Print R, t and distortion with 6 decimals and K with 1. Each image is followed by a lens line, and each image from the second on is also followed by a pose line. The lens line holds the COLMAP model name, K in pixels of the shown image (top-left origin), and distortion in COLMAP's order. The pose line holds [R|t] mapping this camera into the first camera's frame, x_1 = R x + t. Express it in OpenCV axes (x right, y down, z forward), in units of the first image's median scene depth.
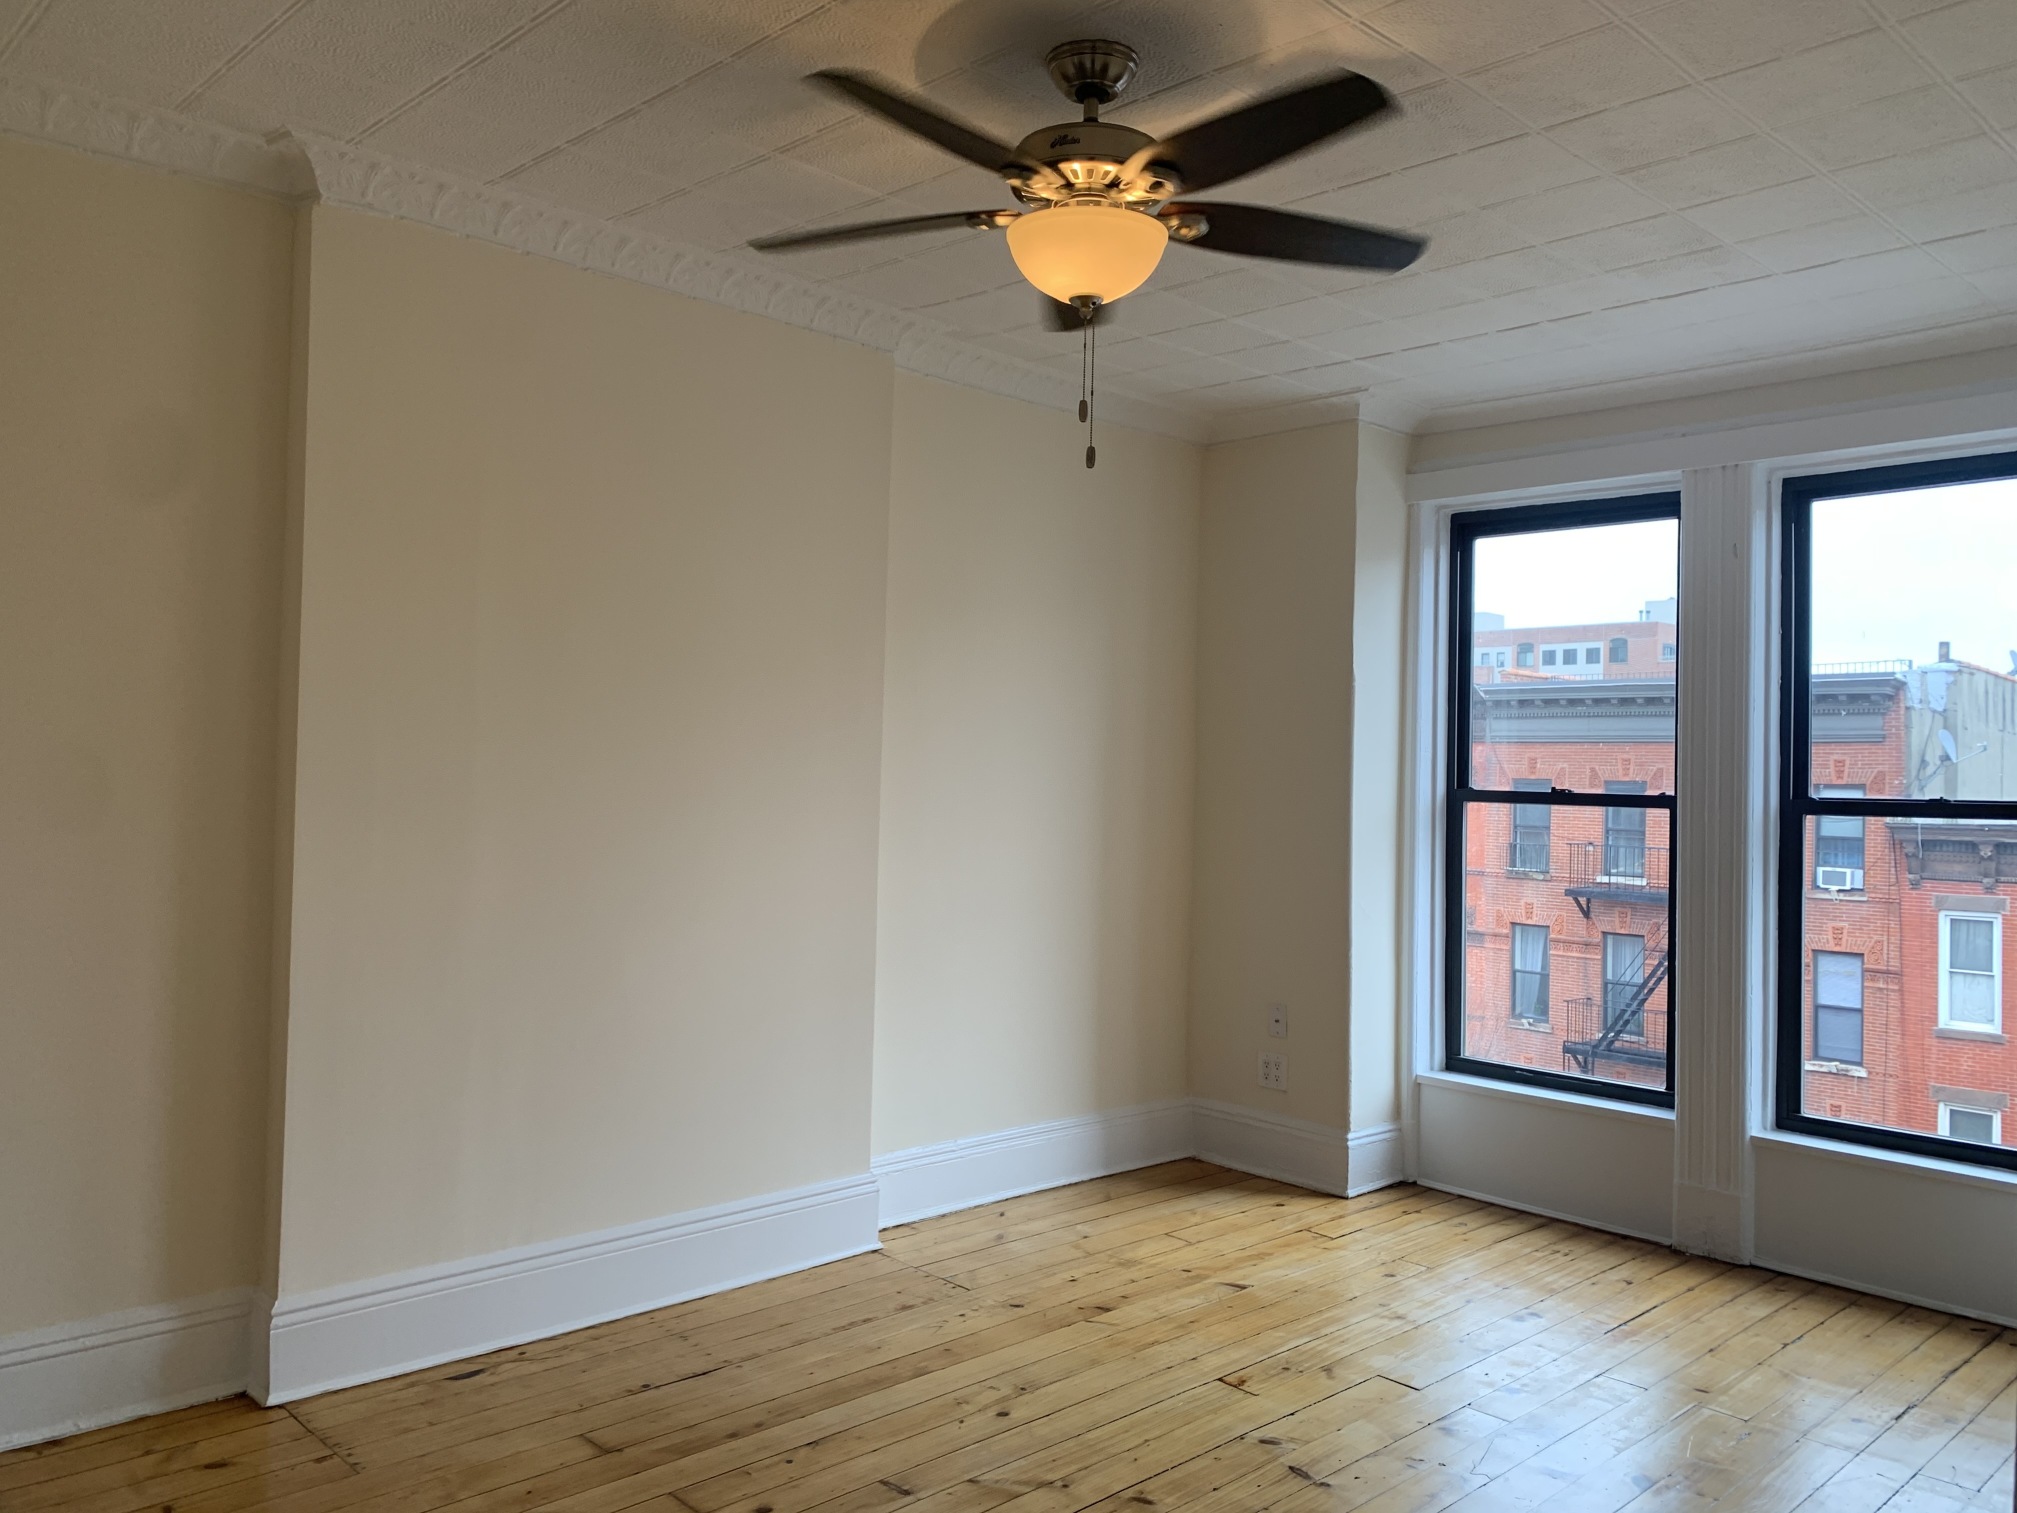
lens RADIAL K [[1524.8, 0, 1007.7], [0, 1524.8, 747.4], [0, 0, 1]] dist [0.017099, -0.023889]
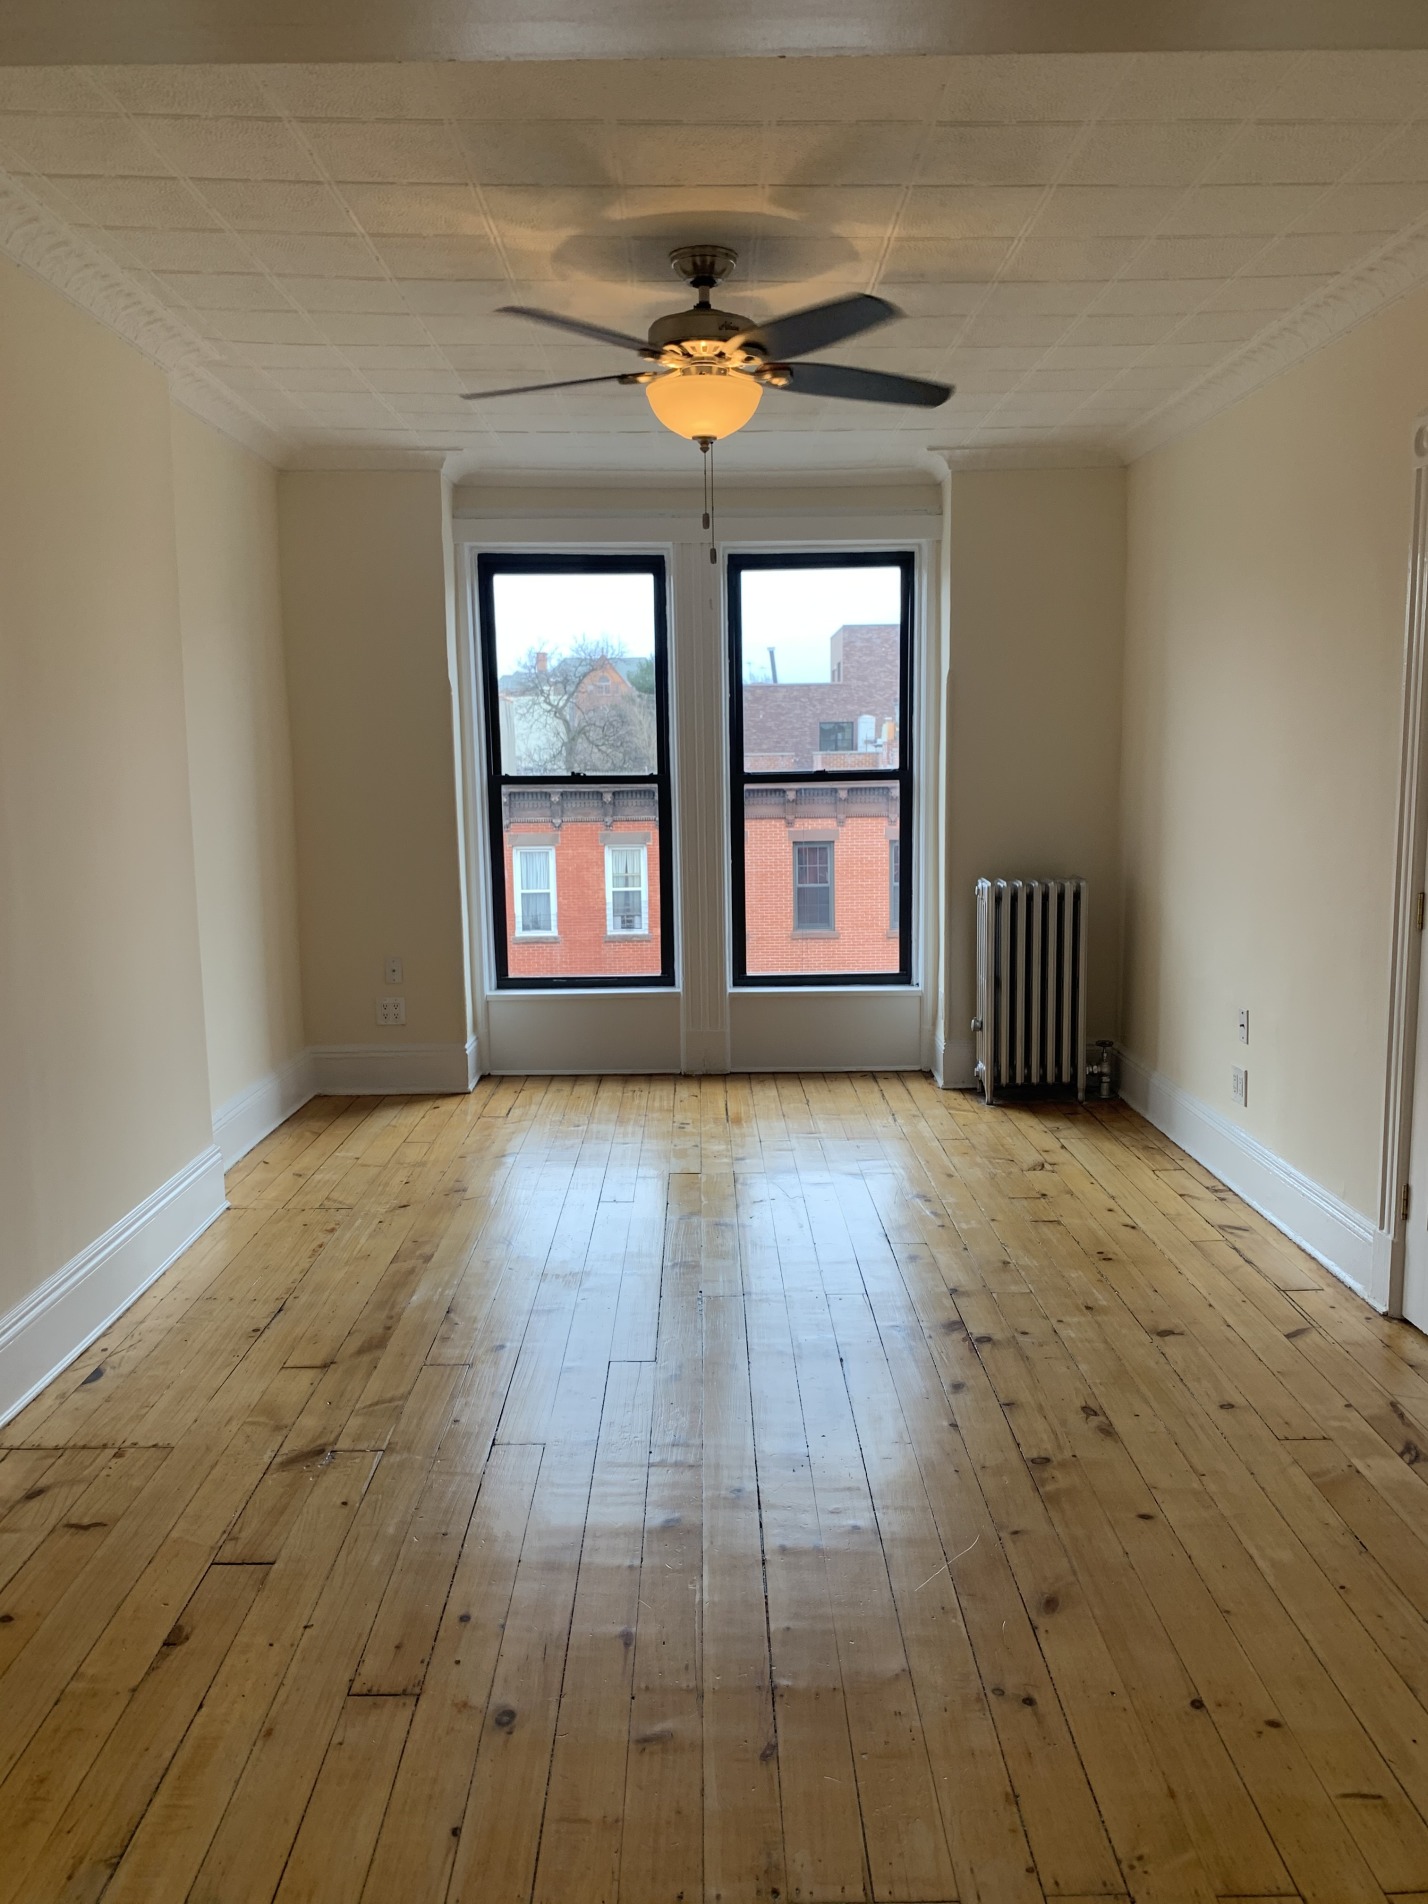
lens RADIAL K [[1439.4, 0, 713.2], [0, 1439.4, 959.5], [0, 0, 1]] dist [0.017099, -0.023889]
pose [[0.687304, -0.137795, 0.713180, -0.577254], [0.017122, 0.984642, 0.173744, -0.032337], [-0.726168, -0.107204, 0.679107, 0.030242]]
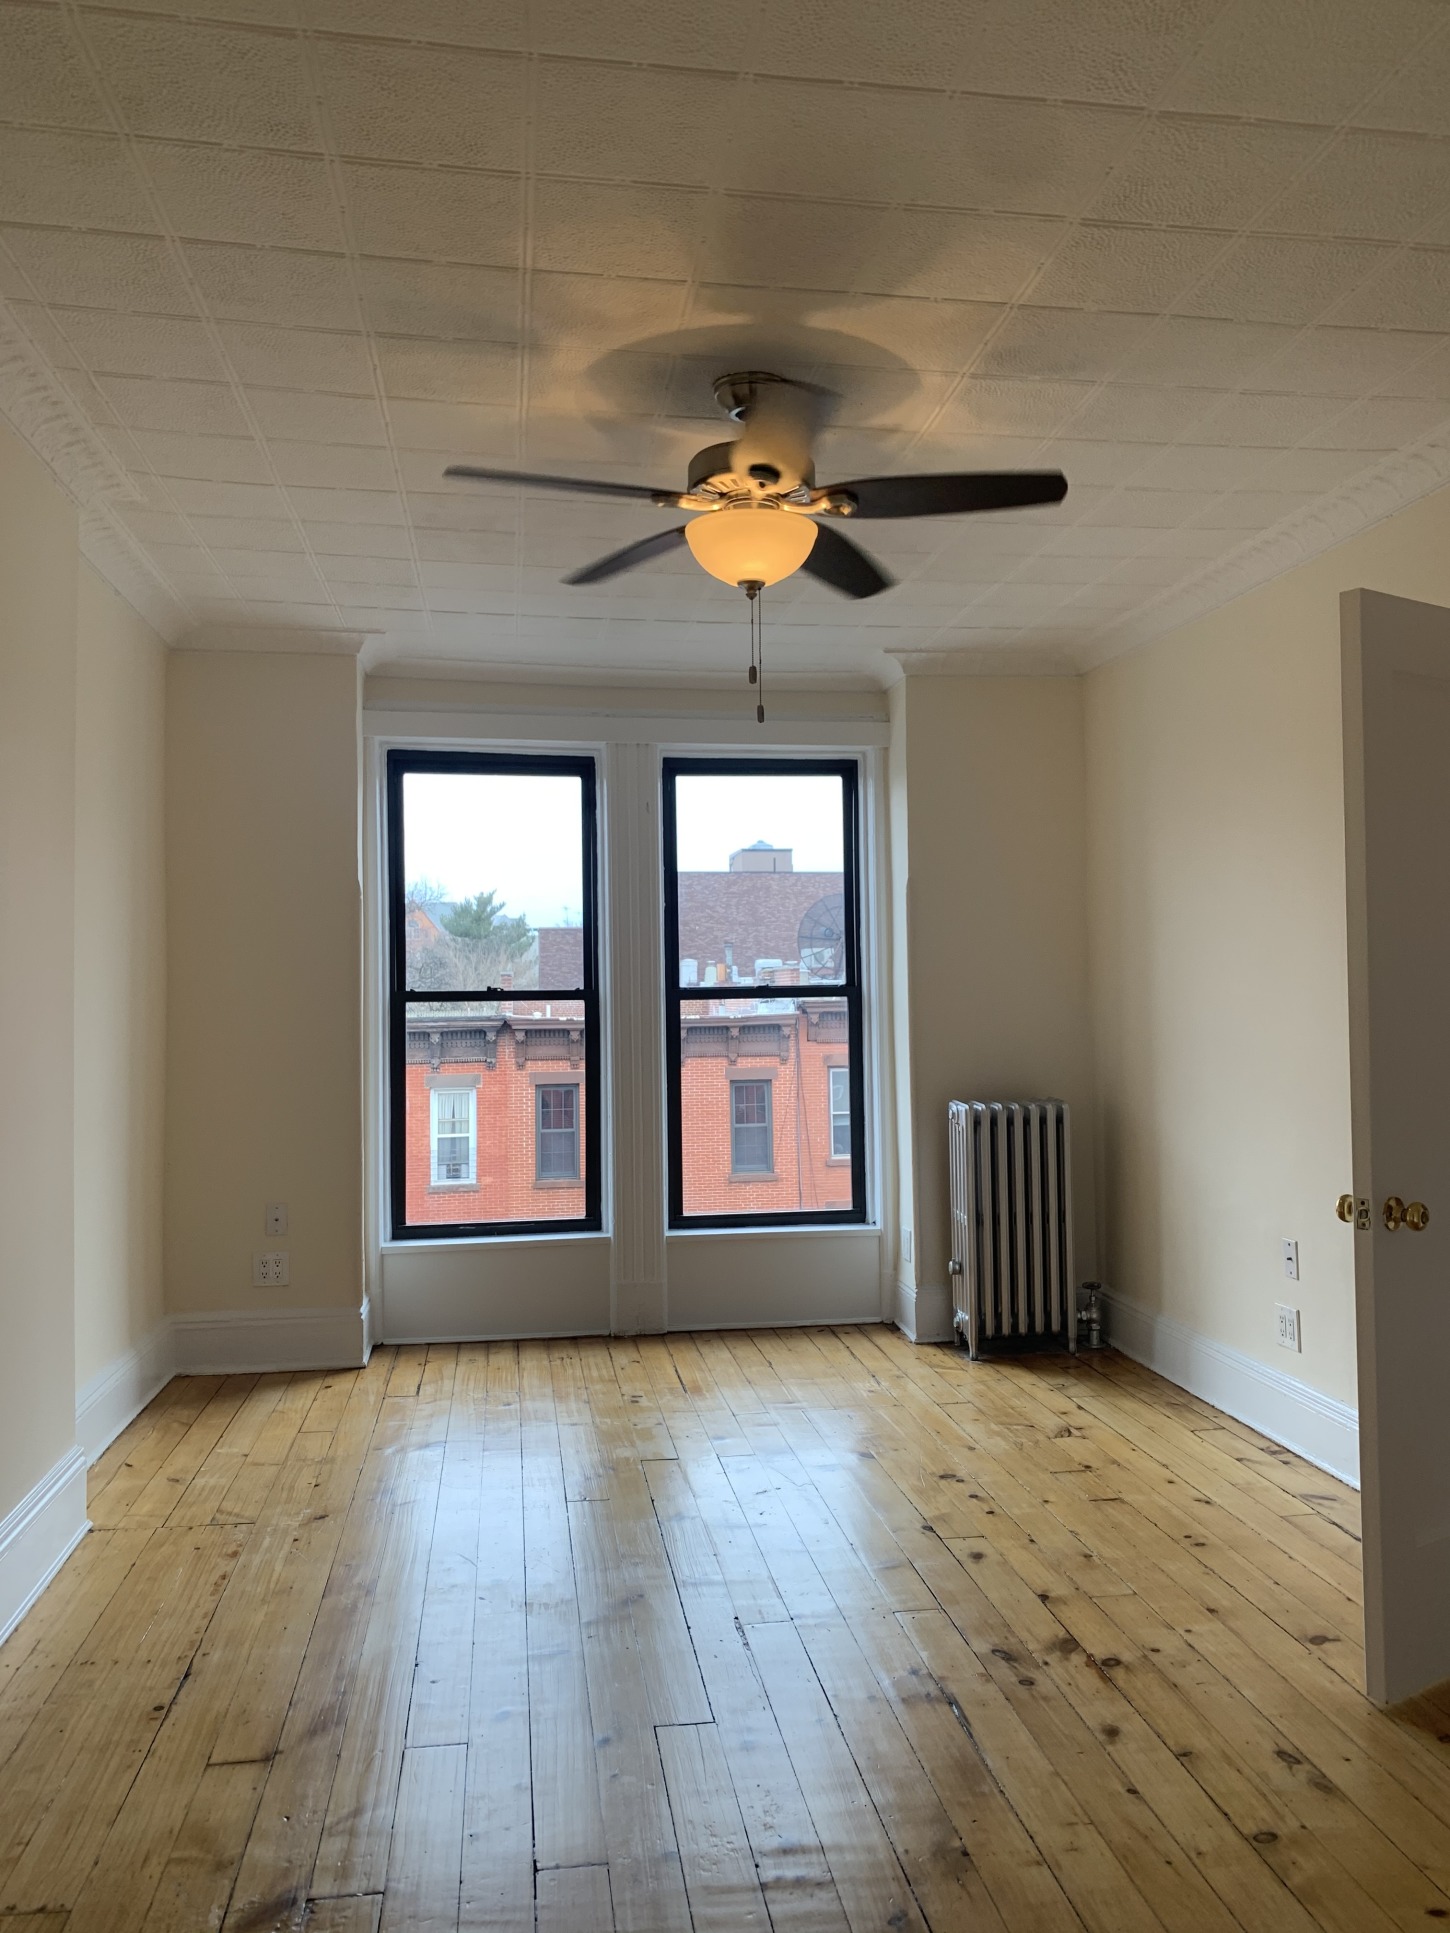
lens RADIAL K [[1461.3, 0, 722.8], [0, 1461.3, 966.9], [0, 0, 1]] dist [0.017099, -0.023889]
pose [[0.580824, -0.016295, 0.813866, -0.557301], [0.012598, 0.999860, 0.011029, -0.000616], [-0.813932, 0.003847, 0.580948, 0.209143]]
